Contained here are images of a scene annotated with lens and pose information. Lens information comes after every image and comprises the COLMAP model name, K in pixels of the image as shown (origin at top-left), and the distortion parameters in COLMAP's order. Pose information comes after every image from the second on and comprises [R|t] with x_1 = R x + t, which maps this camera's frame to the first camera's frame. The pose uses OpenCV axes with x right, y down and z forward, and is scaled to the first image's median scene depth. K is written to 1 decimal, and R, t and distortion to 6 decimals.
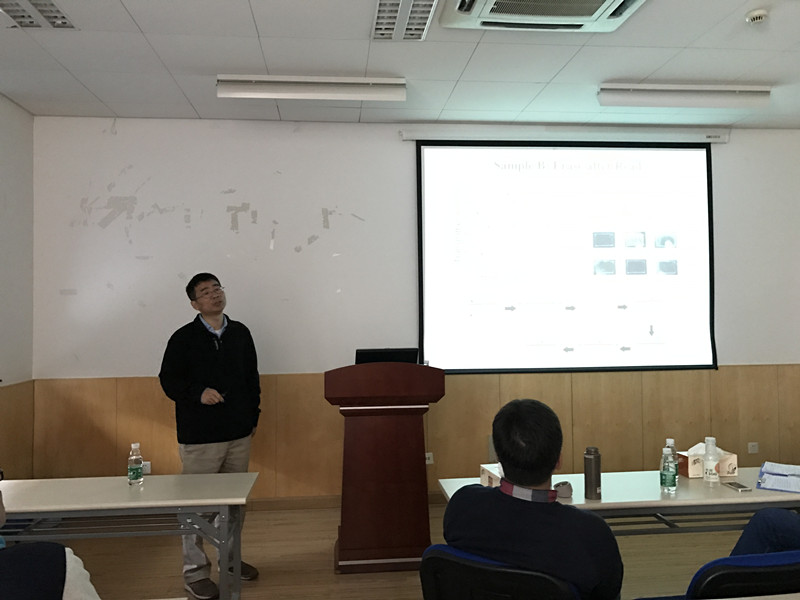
lens RADIAL K [[652.6, 0, 399.0], [0, 652.6, 293.0], [0, 0, 1]] dist [0.014546, -0.003328]
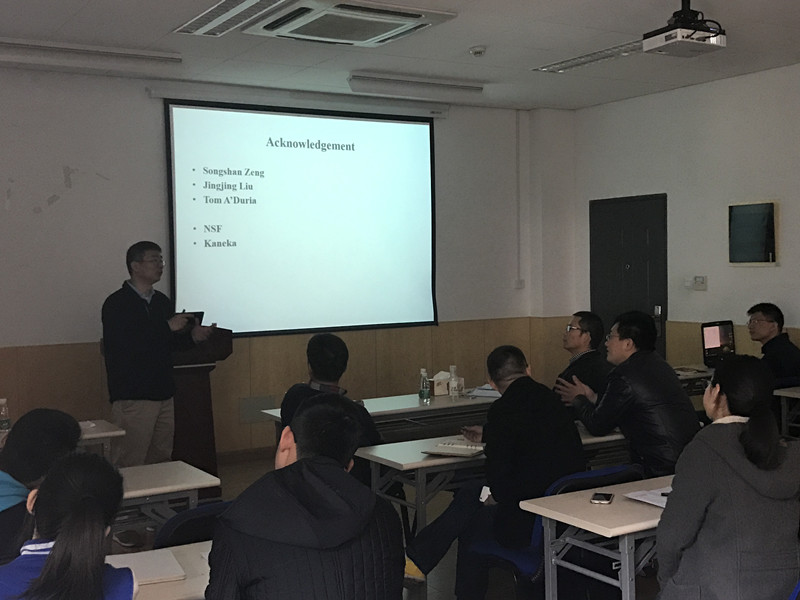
lens RADIAL K [[996.0, 0, 399.4], [0, 996.0, 300.9], [0, 0, 1]] dist [0.022582, 0.000000]
pose [[0.900228, -0.022222, 0.434850, -0.310221], [-0.005356, 0.998056, 0.062090, -0.029662], [-0.435385, -0.058224, 0.898360, -0.492559]]
